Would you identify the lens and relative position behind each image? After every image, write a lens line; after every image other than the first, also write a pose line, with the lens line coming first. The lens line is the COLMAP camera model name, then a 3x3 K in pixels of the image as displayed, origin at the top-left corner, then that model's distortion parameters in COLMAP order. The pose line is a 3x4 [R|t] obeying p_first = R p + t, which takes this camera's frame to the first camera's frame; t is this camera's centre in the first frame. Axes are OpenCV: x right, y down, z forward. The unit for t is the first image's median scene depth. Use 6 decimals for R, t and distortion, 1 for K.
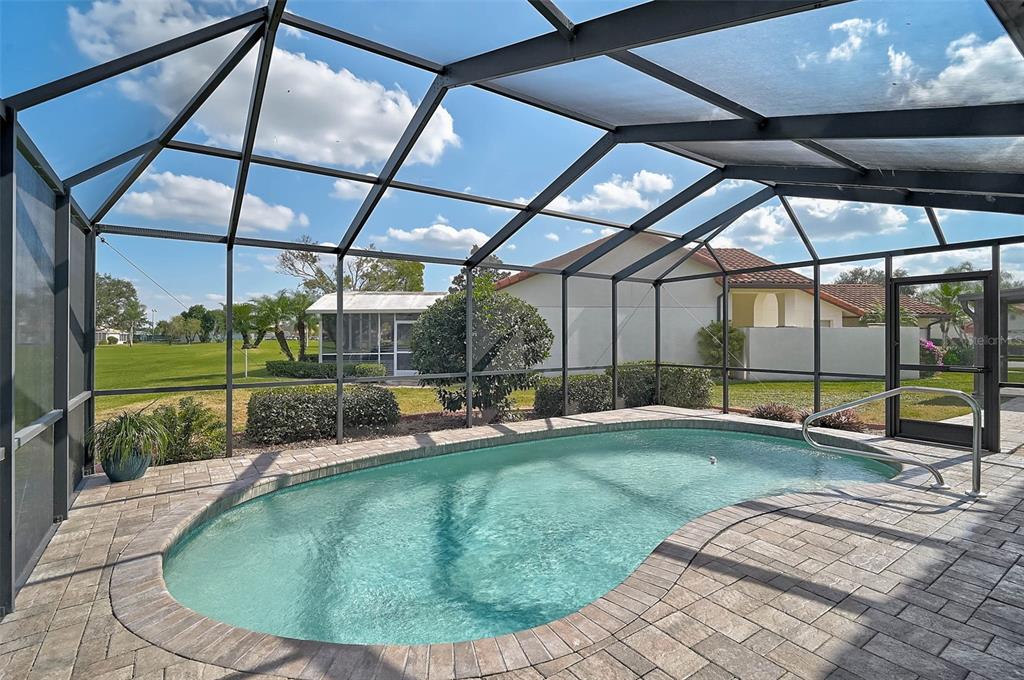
lens RADIAL K [[478.3, 0, 511.0], [0, 478.3, 334.2], [0, 0, 1]] dist [-0.006582, -0.003561]
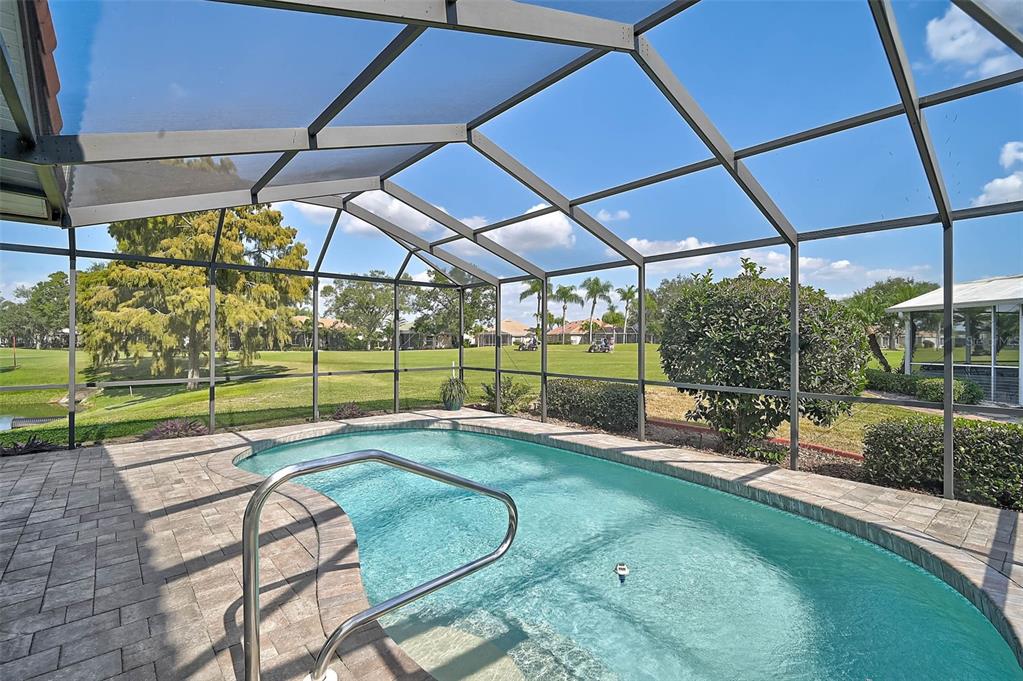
lens RADIAL K [[477.8, 0, 511.6], [0, 477.8, 338.2], [0, 0, 1]] dist [-0.006582, -0.003561]
pose [[0.107225, -0.003436, -0.994229, 1.632875], [0.004205, 0.999987, -0.003002, 0.005509], [0.994226, -0.003859, 0.107239, 1.356183]]
